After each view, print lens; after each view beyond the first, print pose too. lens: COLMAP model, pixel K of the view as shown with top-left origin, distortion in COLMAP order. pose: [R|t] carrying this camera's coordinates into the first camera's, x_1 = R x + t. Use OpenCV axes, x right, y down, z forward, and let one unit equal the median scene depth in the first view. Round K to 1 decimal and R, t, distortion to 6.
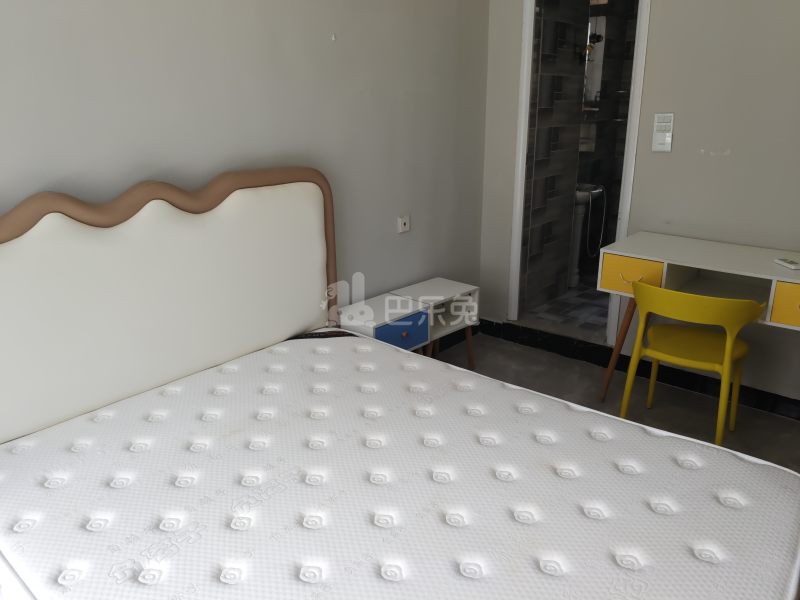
lens RADIAL K [[607.5, 0, 398.1], [0, 607.5, 299.2], [0, 0, 1]] dist [0.035766, -0.060662]
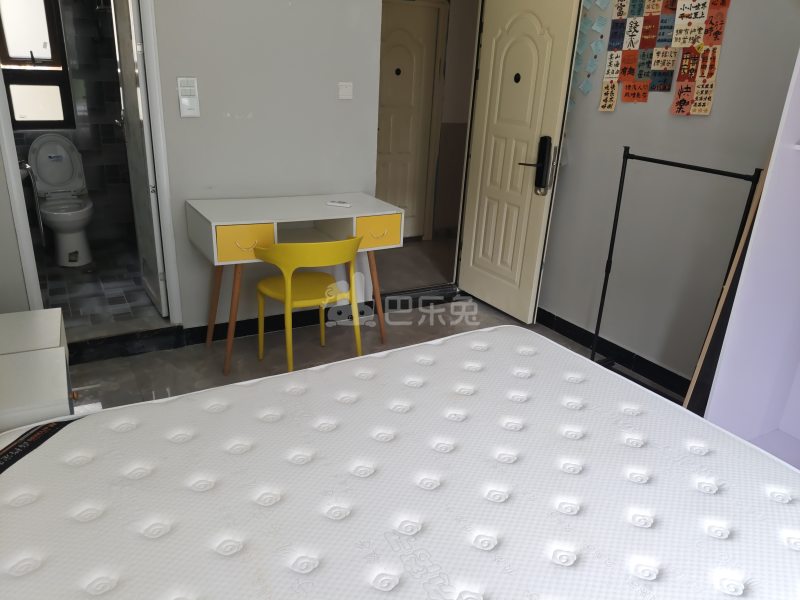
lens RADIAL K [[607.5, 0, 392.7], [0, 607.5, 321.3], [0, 0, 1]] dist [0.035766, -0.060662]
pose [[0.312822, -0.335155, 0.888714, -0.500787], [0.239771, 0.933235, 0.267547, -0.130303], [-0.919050, 0.129393, 0.372297, 0.408988]]
